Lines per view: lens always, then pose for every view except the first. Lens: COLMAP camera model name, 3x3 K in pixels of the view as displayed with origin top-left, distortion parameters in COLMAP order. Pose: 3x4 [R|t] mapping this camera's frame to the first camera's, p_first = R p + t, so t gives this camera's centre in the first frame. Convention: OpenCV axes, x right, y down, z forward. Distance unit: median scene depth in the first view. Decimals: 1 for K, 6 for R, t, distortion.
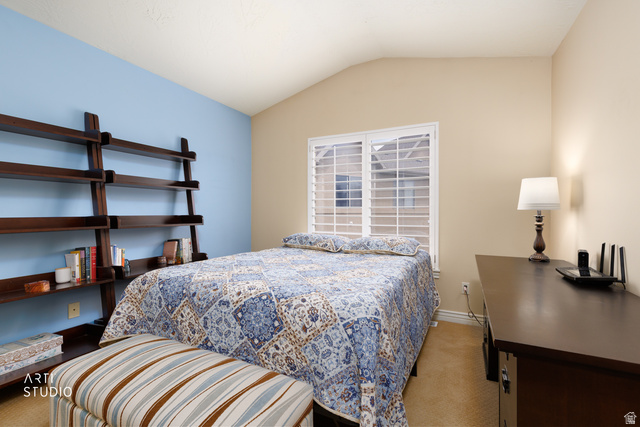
lens RADIAL K [[286.2, 0, 319.8], [0, 286.2, 213.2], [0, 0, 1]] dist [0.002070, 0.000100]
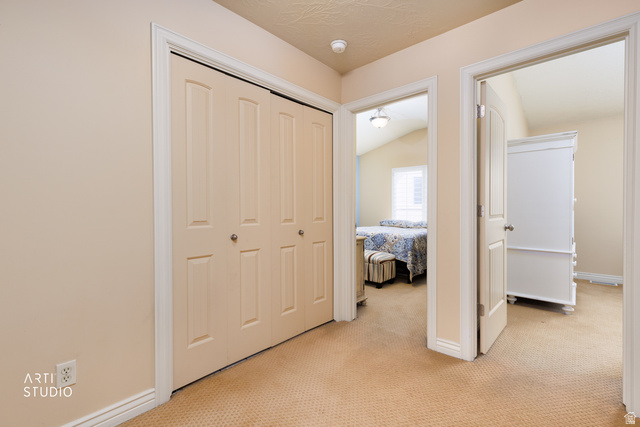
lens RADIAL K [[286.2, 0, 317.6], [0, 286.2, 212.8], [0, 0, 1]] dist [0.002070, 0.000100]
pose [[0.959846, 0.007440, -0.280428, 0.044154], [-0.002977, 0.999862, 0.016335, -0.015249], [0.280511, -0.014844, 0.959736, -2.623594]]
